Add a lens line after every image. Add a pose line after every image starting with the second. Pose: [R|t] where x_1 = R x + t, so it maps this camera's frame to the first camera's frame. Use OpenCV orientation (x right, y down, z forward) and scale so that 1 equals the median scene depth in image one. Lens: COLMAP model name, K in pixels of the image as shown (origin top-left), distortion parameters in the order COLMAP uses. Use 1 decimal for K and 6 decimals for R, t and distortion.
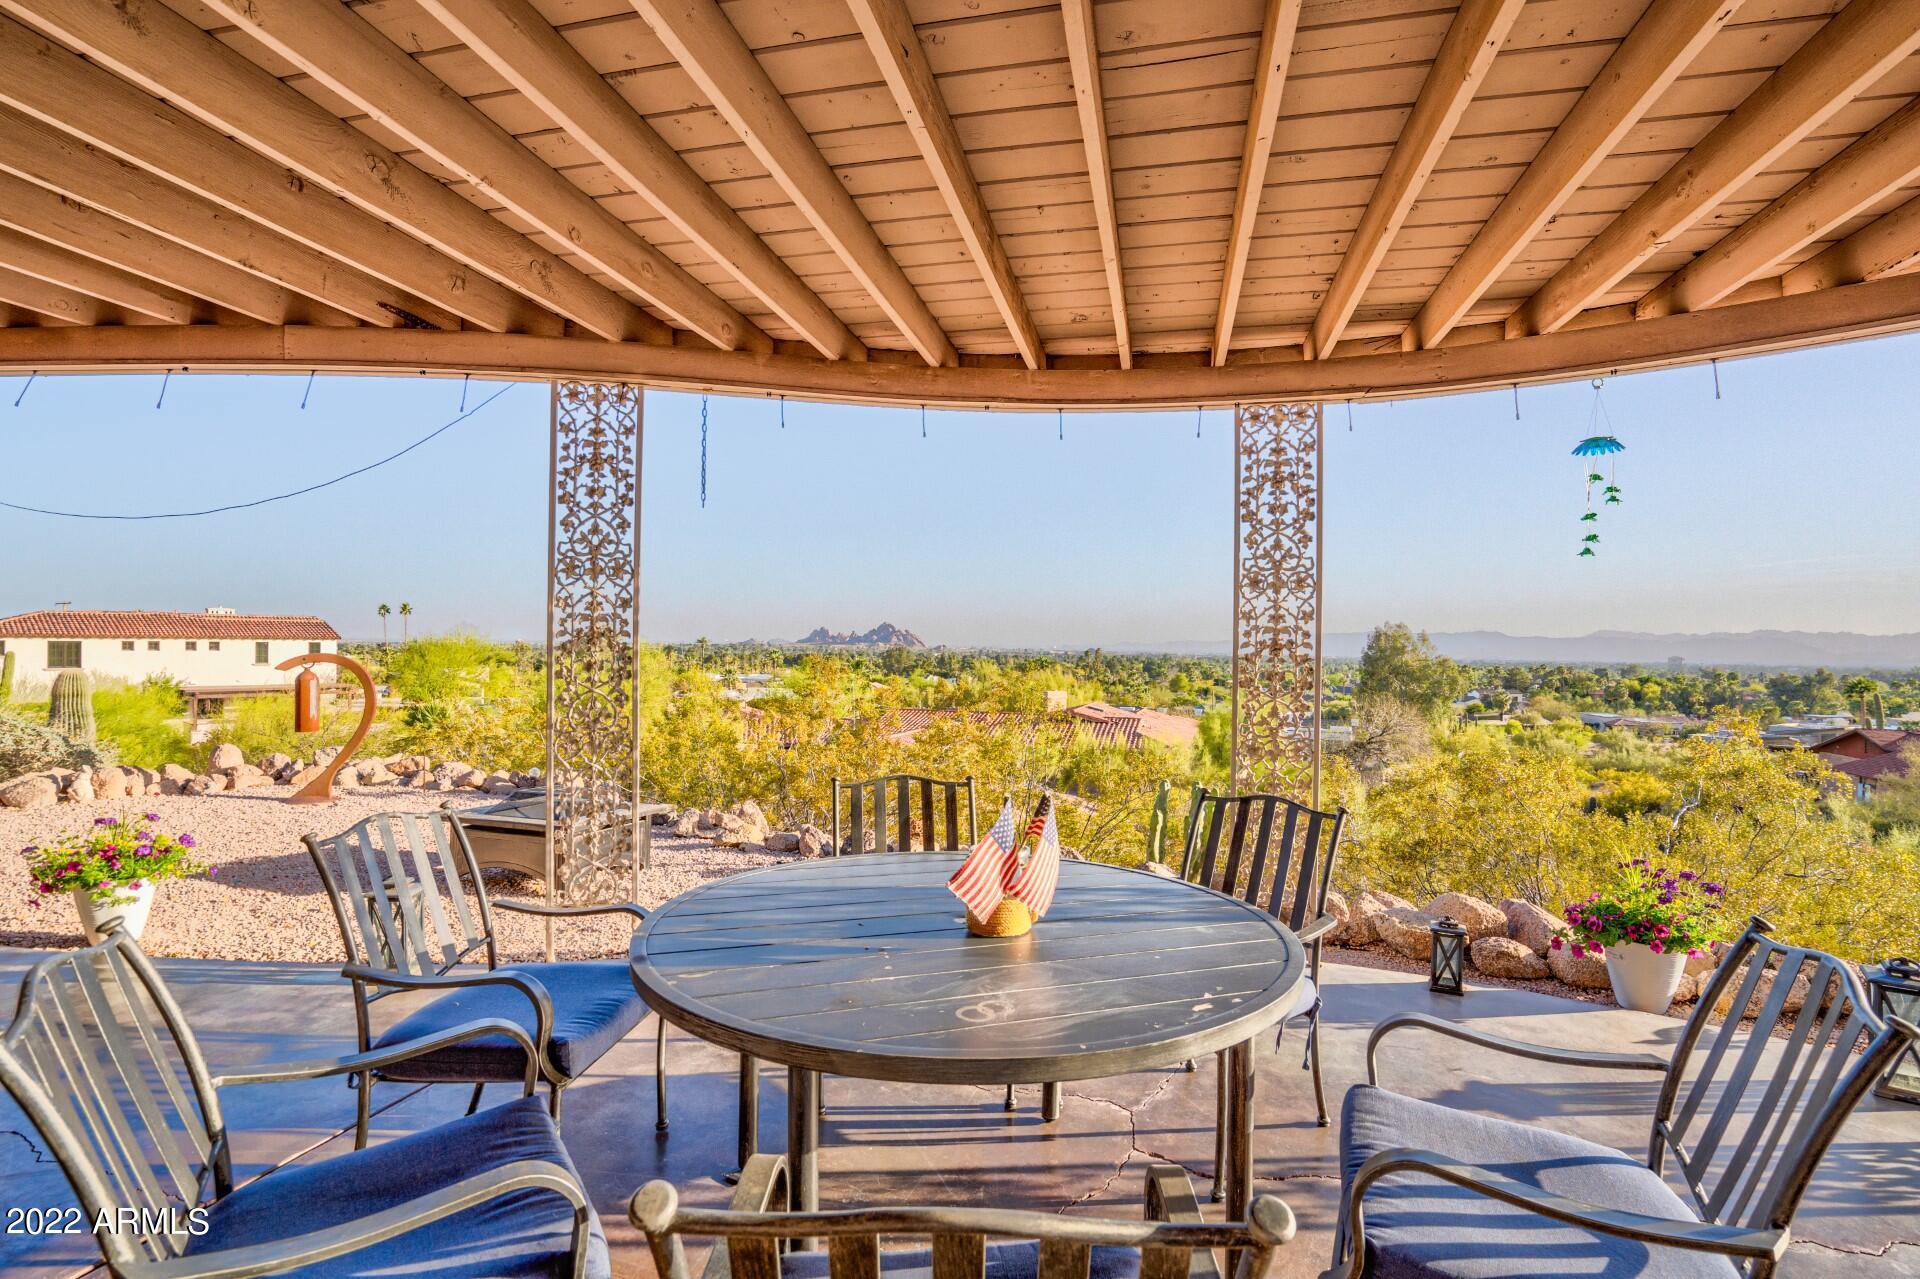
lens RADIAL K [[893.3, 0, 955.1], [0, 893.3, 651.9], [0, 0, 1]] dist [-0.026995, 0.001277]
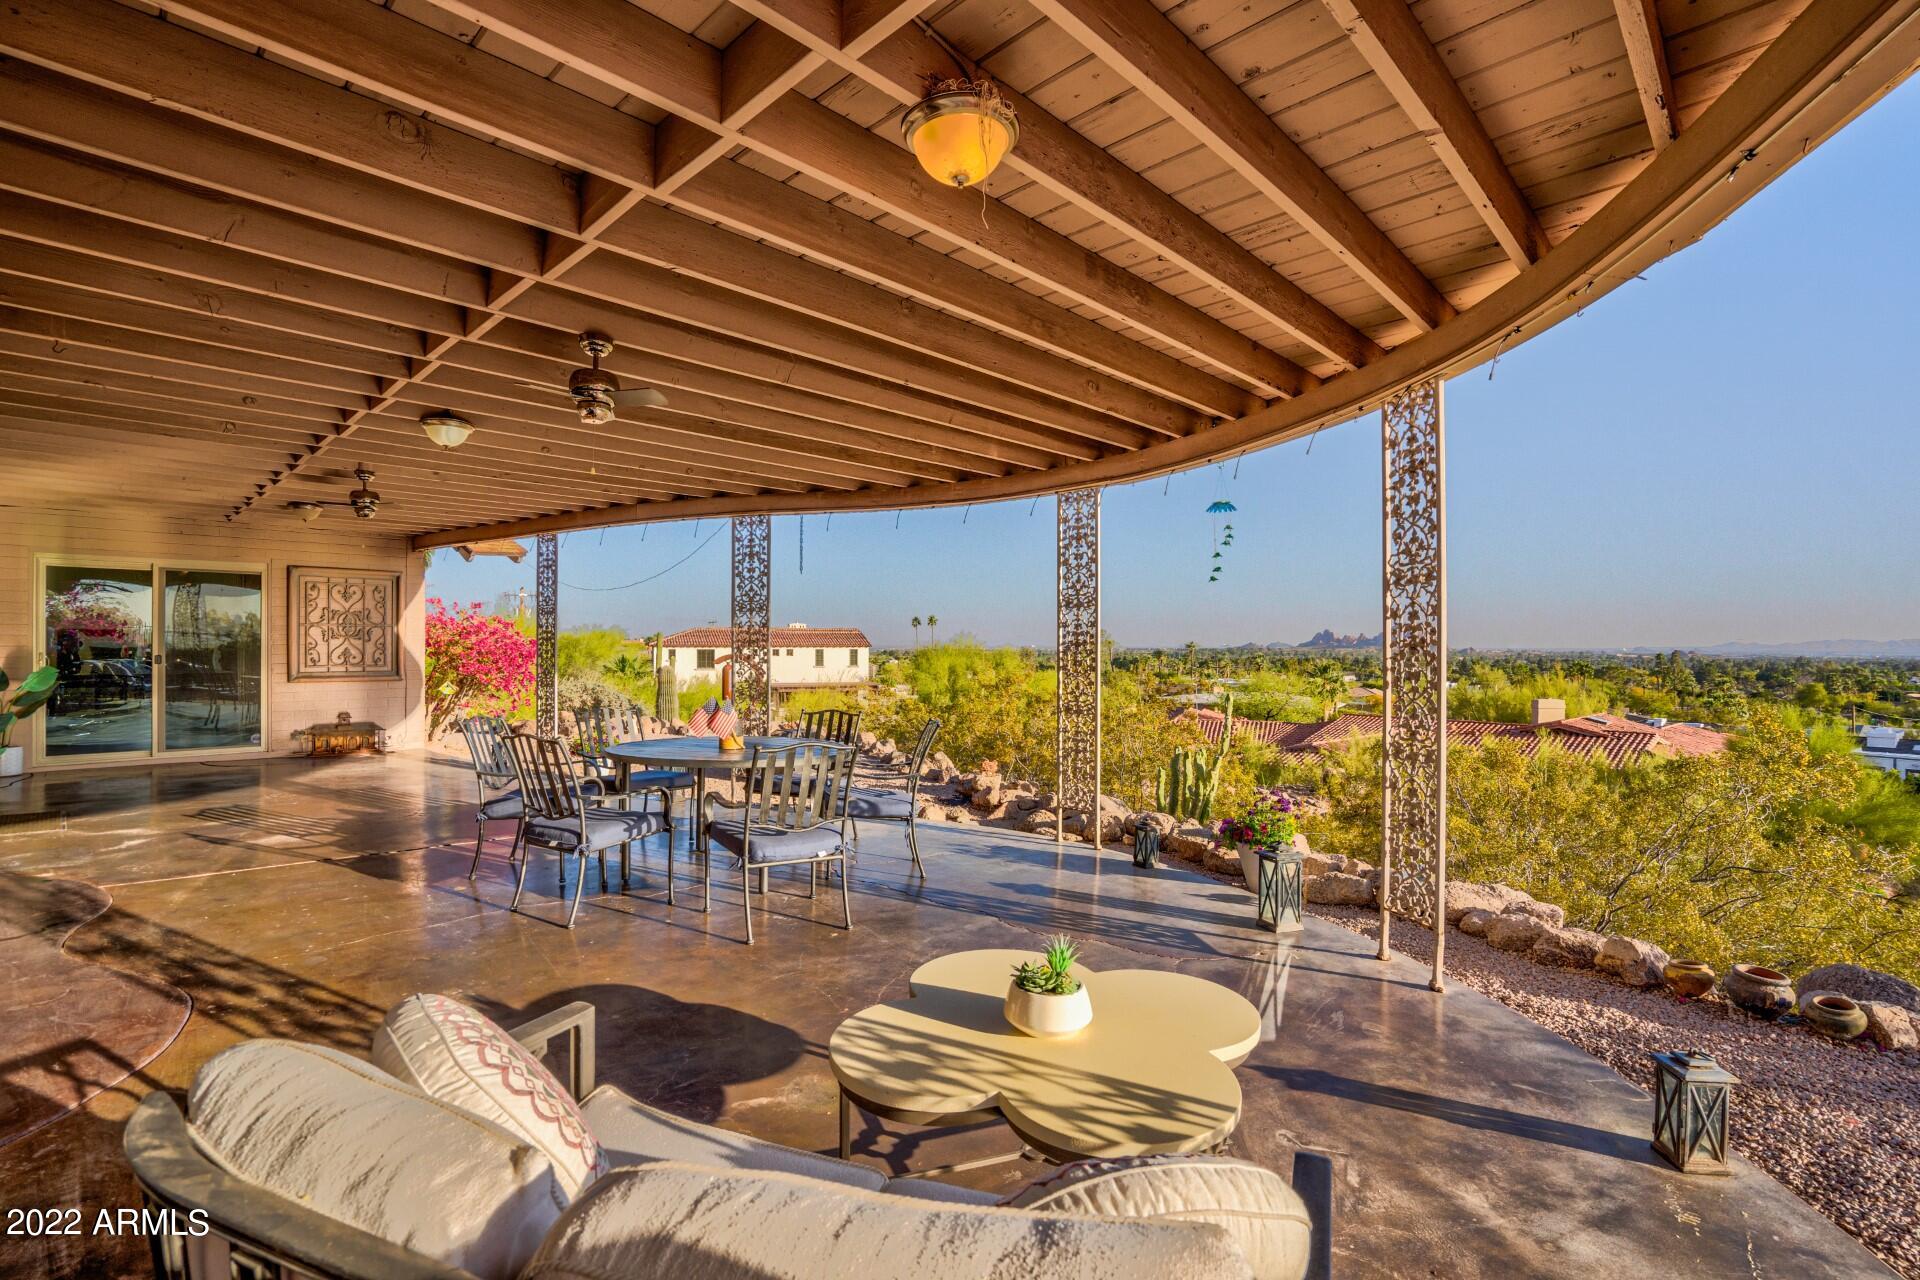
lens RADIAL K [[893.3, 0, 955.4], [0, 893.3, 641.3], [0, 0, 1]] dist [-0.026995, 0.001277]
pose [[0.855275, -0.011284, -0.518052, 0.158505], [0.002329, 0.999836, -0.017932, 0.002661], [0.518170, 0.014131, 0.855161, -0.073778]]
